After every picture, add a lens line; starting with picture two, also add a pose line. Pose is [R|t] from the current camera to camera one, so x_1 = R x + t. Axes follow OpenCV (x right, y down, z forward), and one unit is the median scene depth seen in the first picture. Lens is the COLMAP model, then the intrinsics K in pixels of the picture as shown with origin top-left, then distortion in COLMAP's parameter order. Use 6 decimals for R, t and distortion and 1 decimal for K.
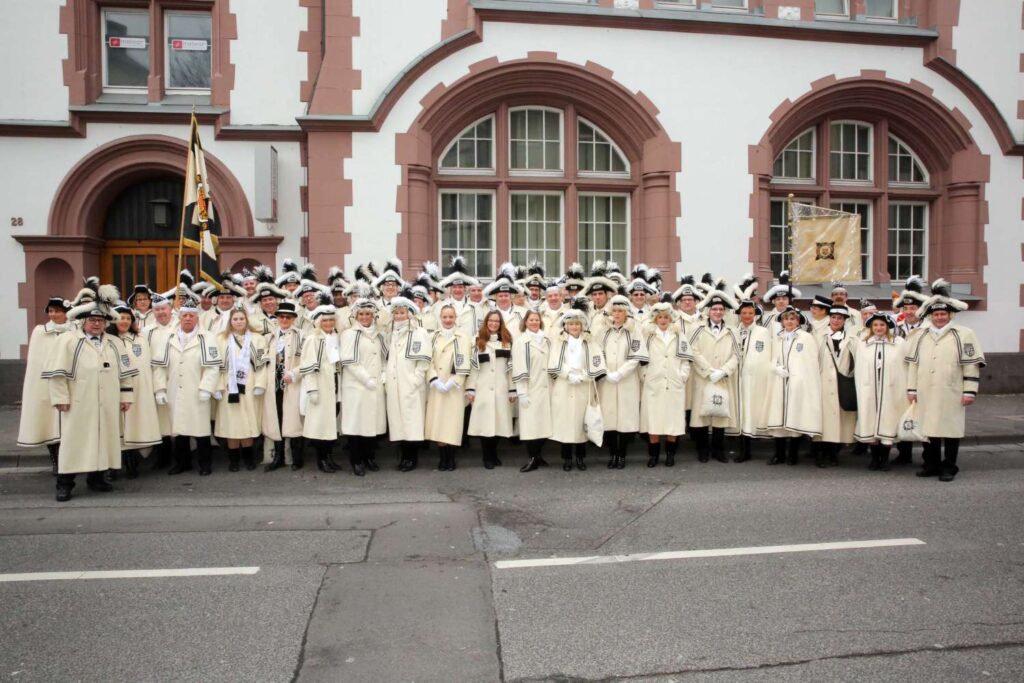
lens RADIAL K [[727.2, 0, 508.2], [0, 727.2, 332.6], [0, 0, 1]] dist [-0.048113, 0.035479]
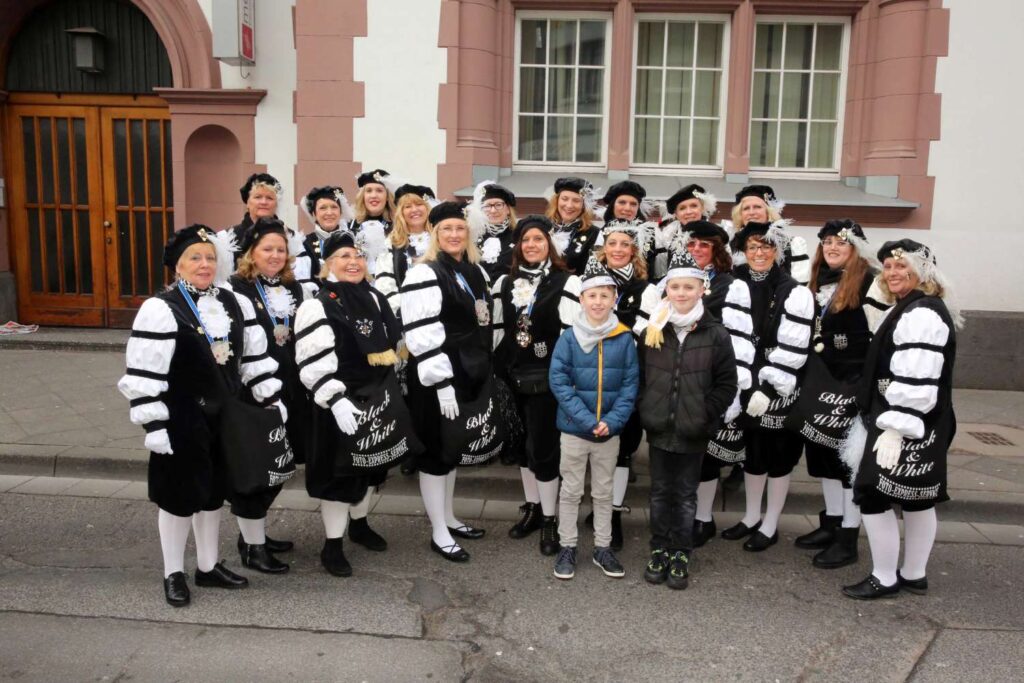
lens RADIAL K [[906.1, 0, 513.0], [0, 906.1, 339.1], [0, 0, 1]] dist [-0.010891, 0.038289]
pose [[0.986251, 0.049895, -0.157540, 0.034753], [-0.033146, 0.993684, 0.107209, -0.010414], [0.161894, -0.100513, 0.981676, 0.260116]]
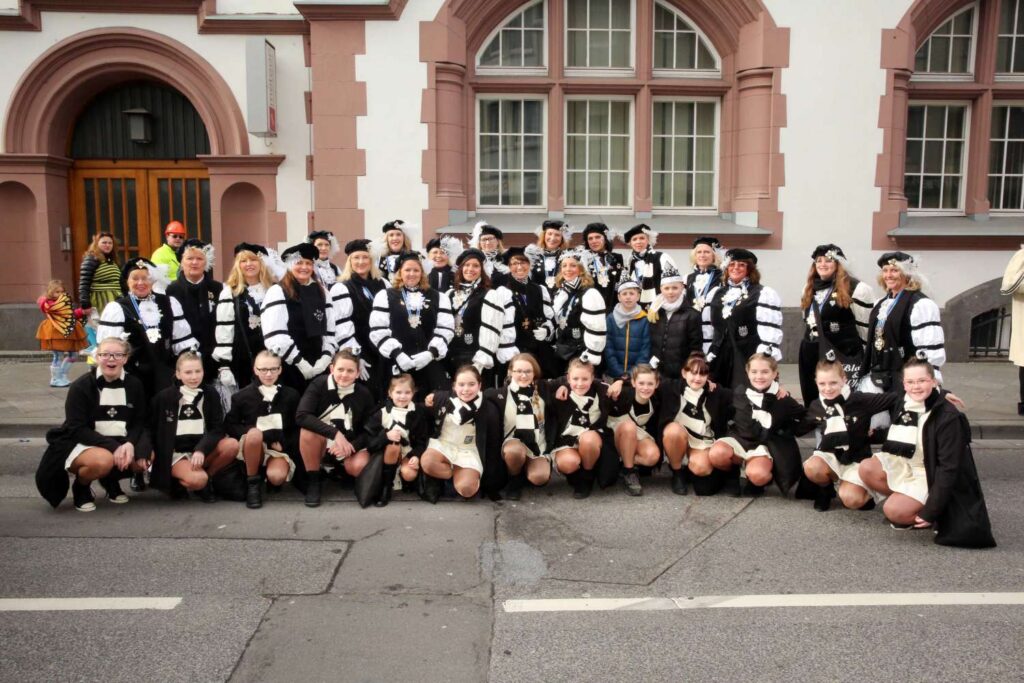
lens RADIAL K [[835.9, 0, 509.0], [0, 835.9, 334.3], [0, 0, 1]] dist [-0.030368, 0.060779]
pose [[0.996493, 0.013758, -0.082541, 0.020956], [-0.007685, 0.997270, 0.073447, -0.002905], [0.083327, -0.072555, 0.993877, 0.080750]]
